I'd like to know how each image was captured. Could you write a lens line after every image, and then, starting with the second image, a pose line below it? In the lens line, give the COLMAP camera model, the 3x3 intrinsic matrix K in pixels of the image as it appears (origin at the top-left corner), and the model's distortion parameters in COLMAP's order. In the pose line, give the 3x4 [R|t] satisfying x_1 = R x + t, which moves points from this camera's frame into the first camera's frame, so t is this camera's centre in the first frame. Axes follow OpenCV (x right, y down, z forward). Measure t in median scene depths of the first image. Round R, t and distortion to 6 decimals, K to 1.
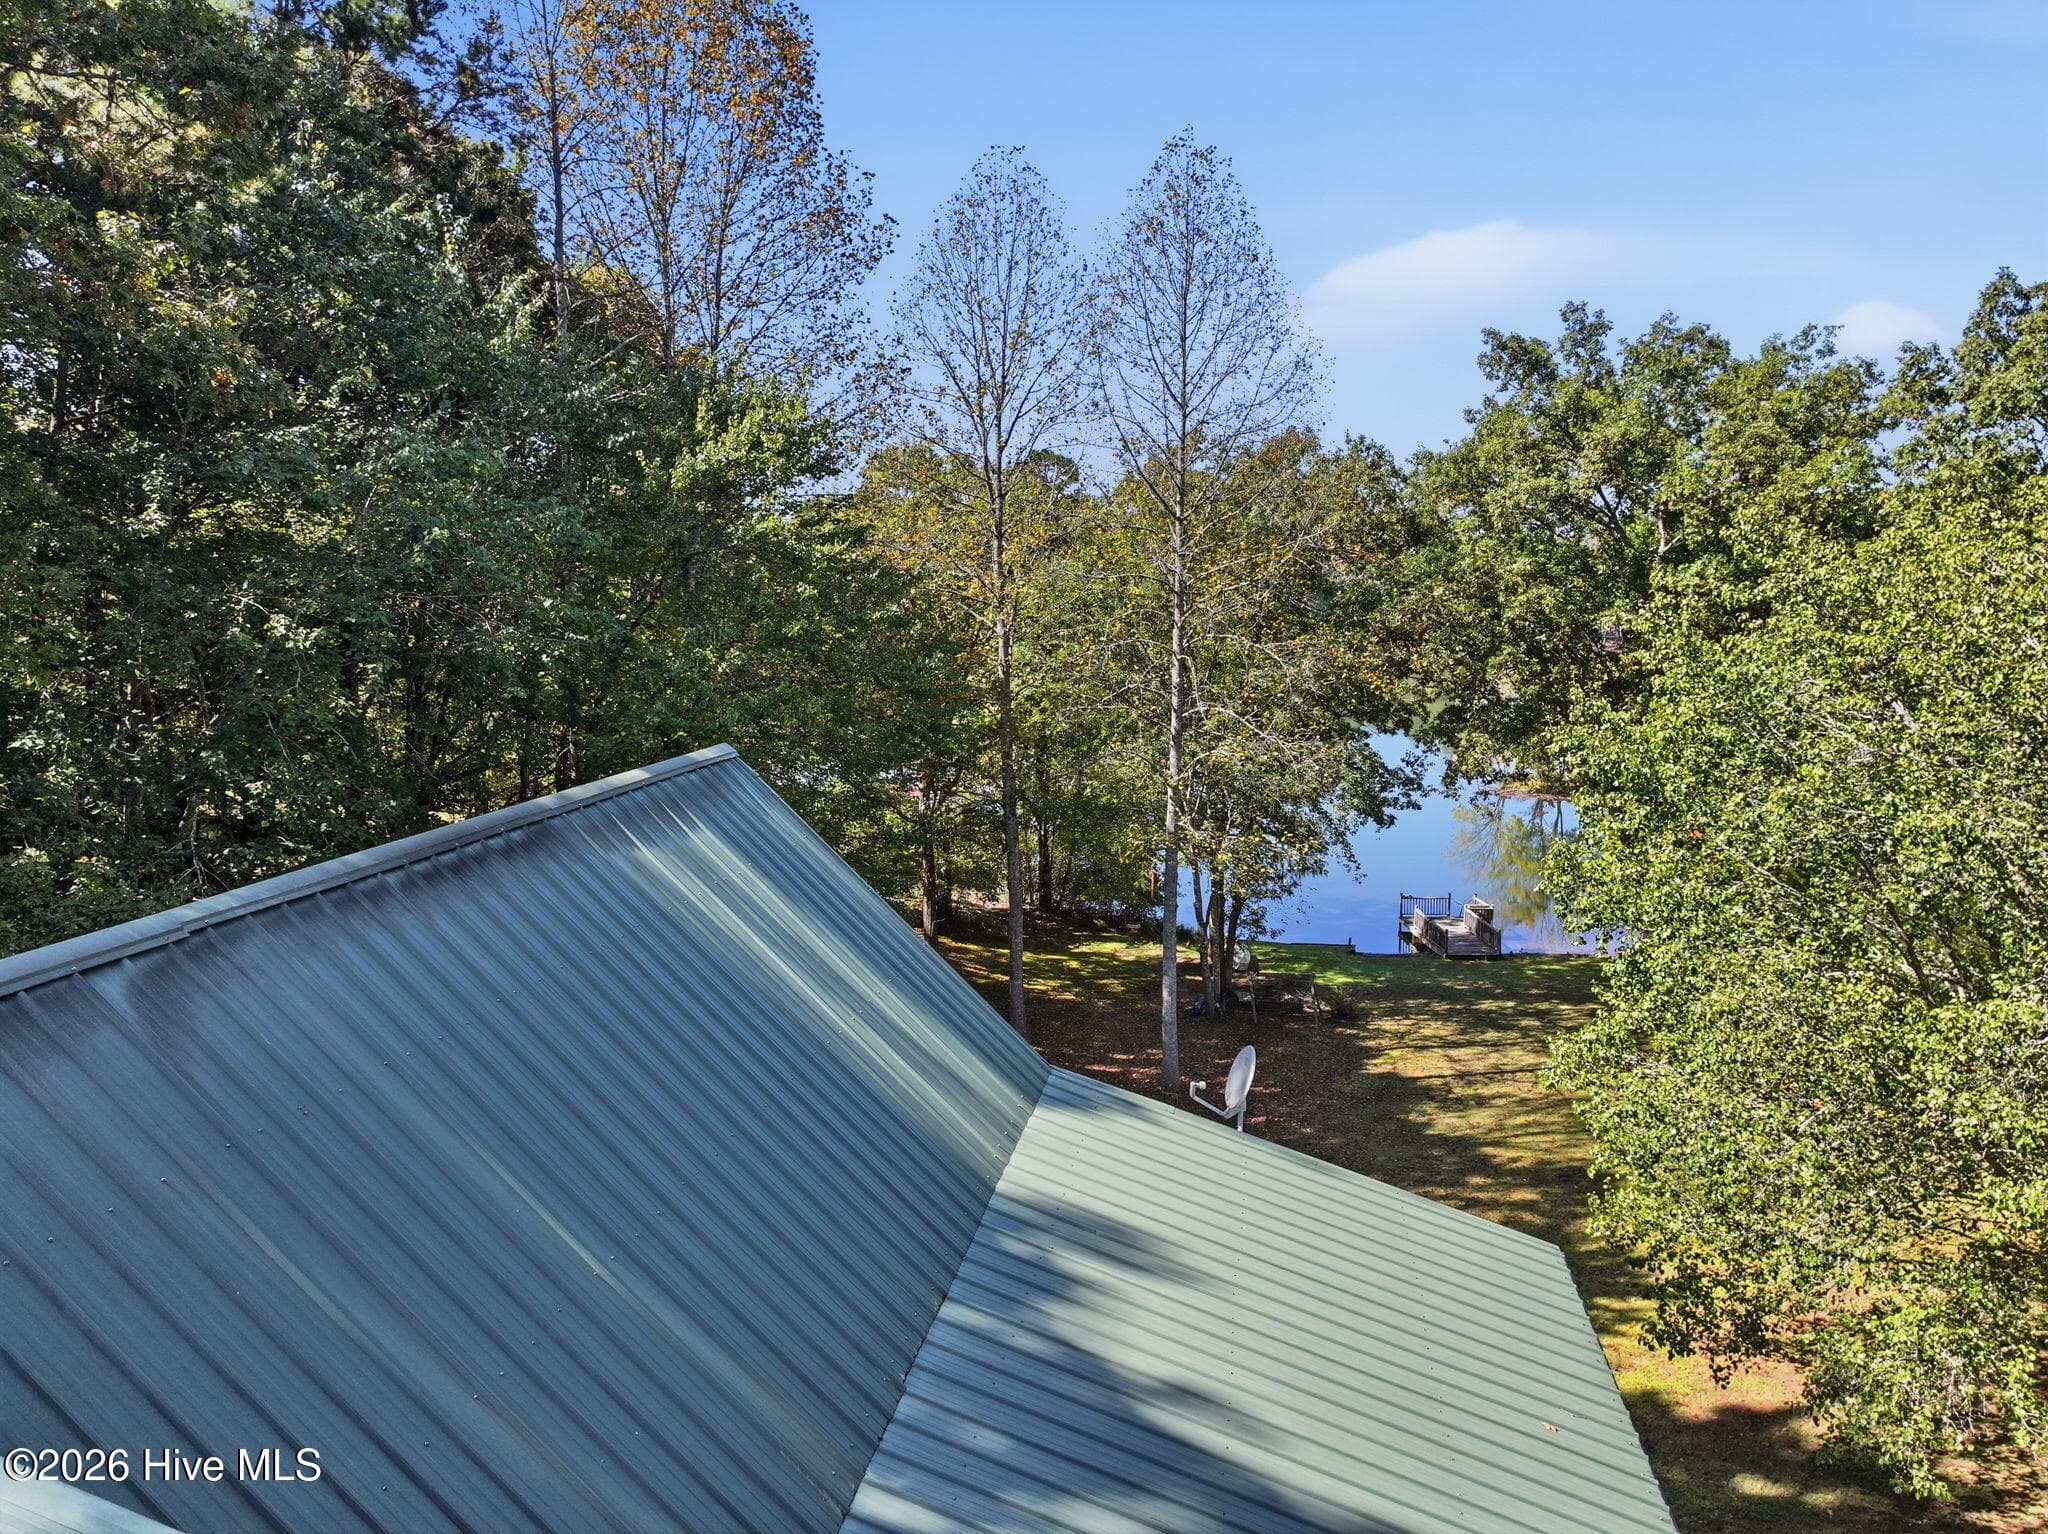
lens RADIAL K [[1392.2, 0, 1008.5], [0, 1392.2, 770.4], [0, 0, 1]] dist [0.003884, -0.001340]
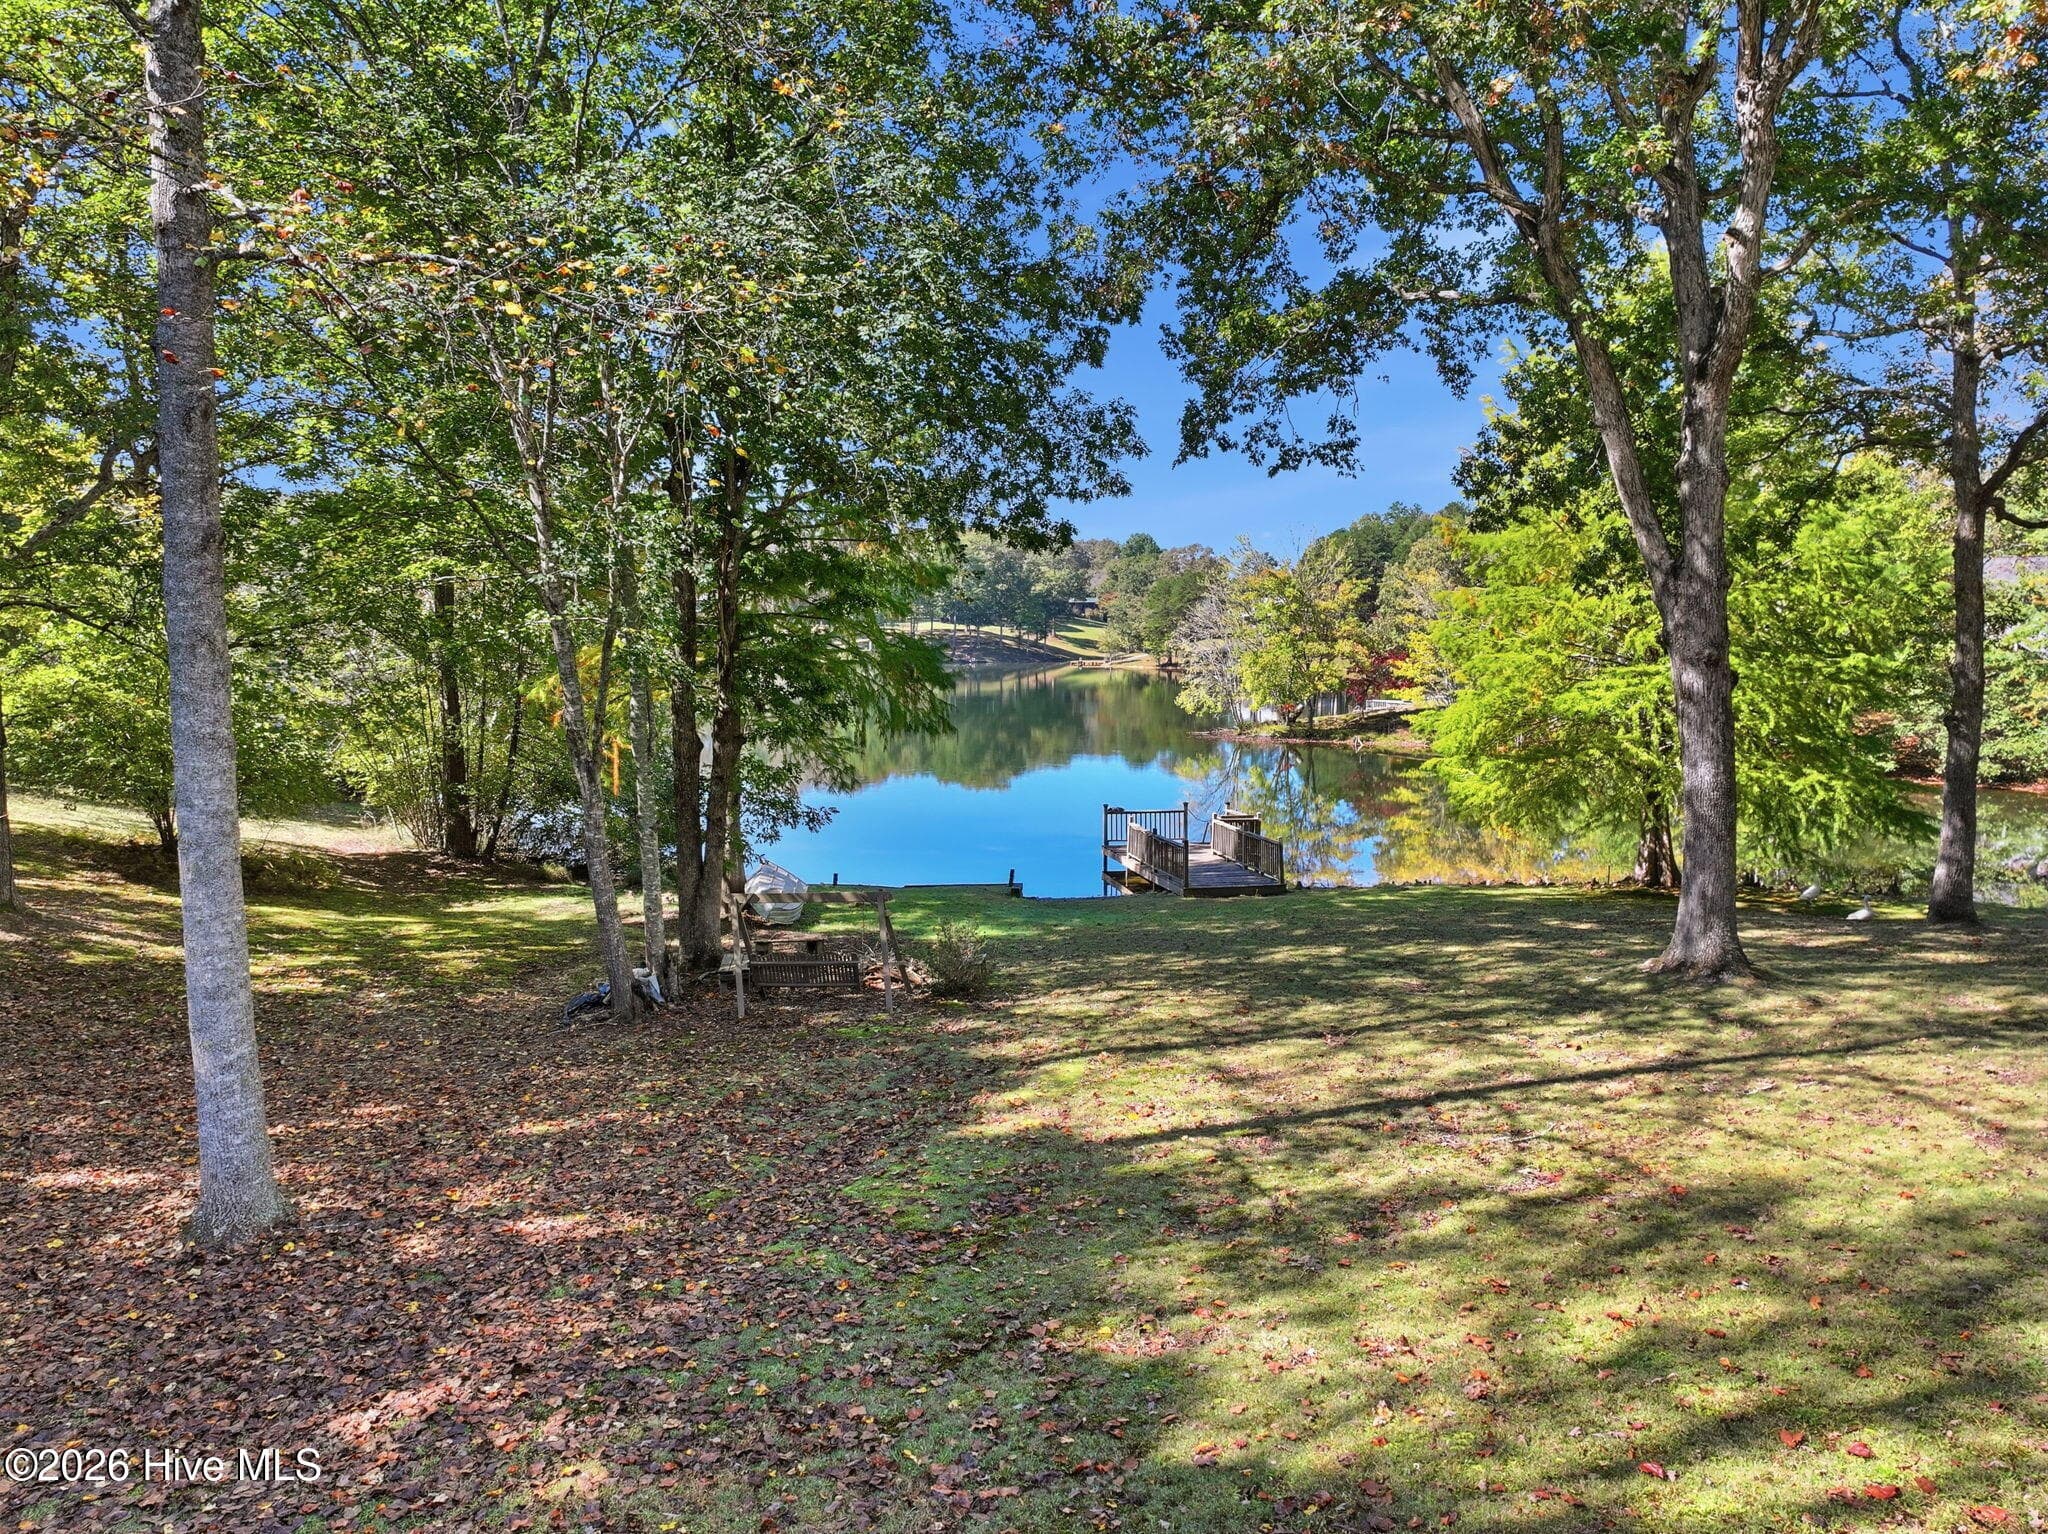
lens RADIAL K [[1392.2, 0, 1022.7], [0, 1392.2, 775.9], [0, 0, 1]] dist [0.003884, -0.001340]
pose [[0.979028, -0.013319, 0.203289, 0.187486], [0.020173, 0.999294, -0.031683, 0.134336], [-0.202724, 0.035120, 0.978606, 0.630941]]
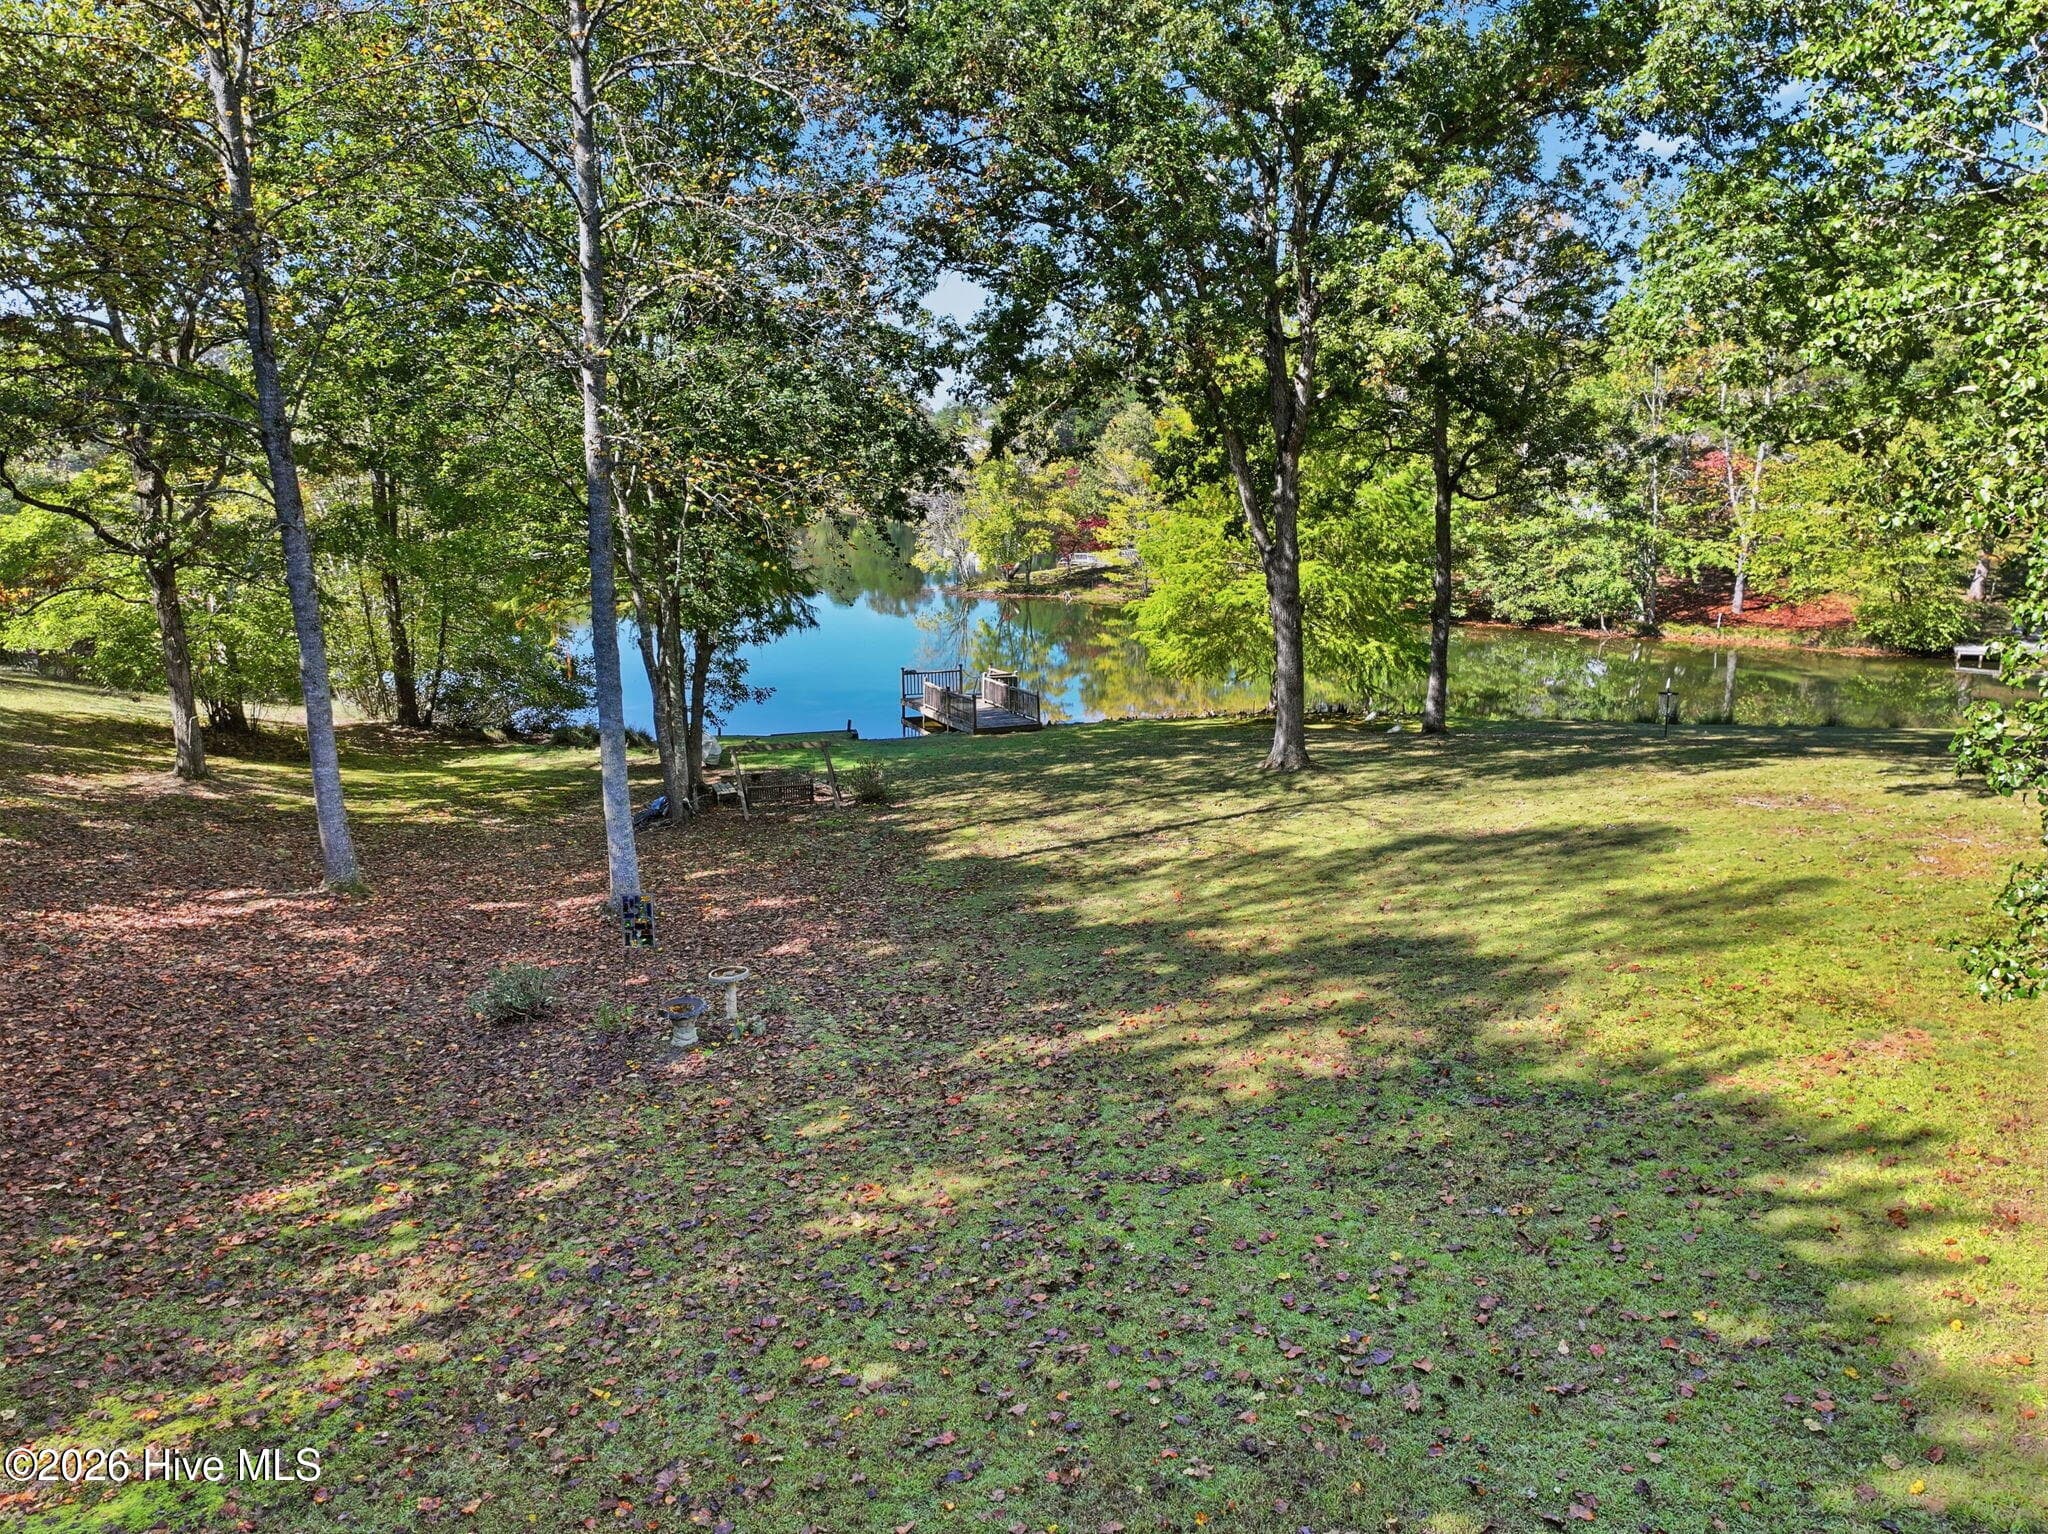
lens RADIAL K [[1392.2, 0, 1014.7], [0, 1392.2, 746.7], [0, 0, 1]] dist [0.003884, -0.001340]
pose [[0.913855, -0.072967, 0.399430, 0.036879], [0.046827, 0.996096, 0.074829, 0.109793], [-0.403330, -0.049679, 0.913705, 0.376370]]
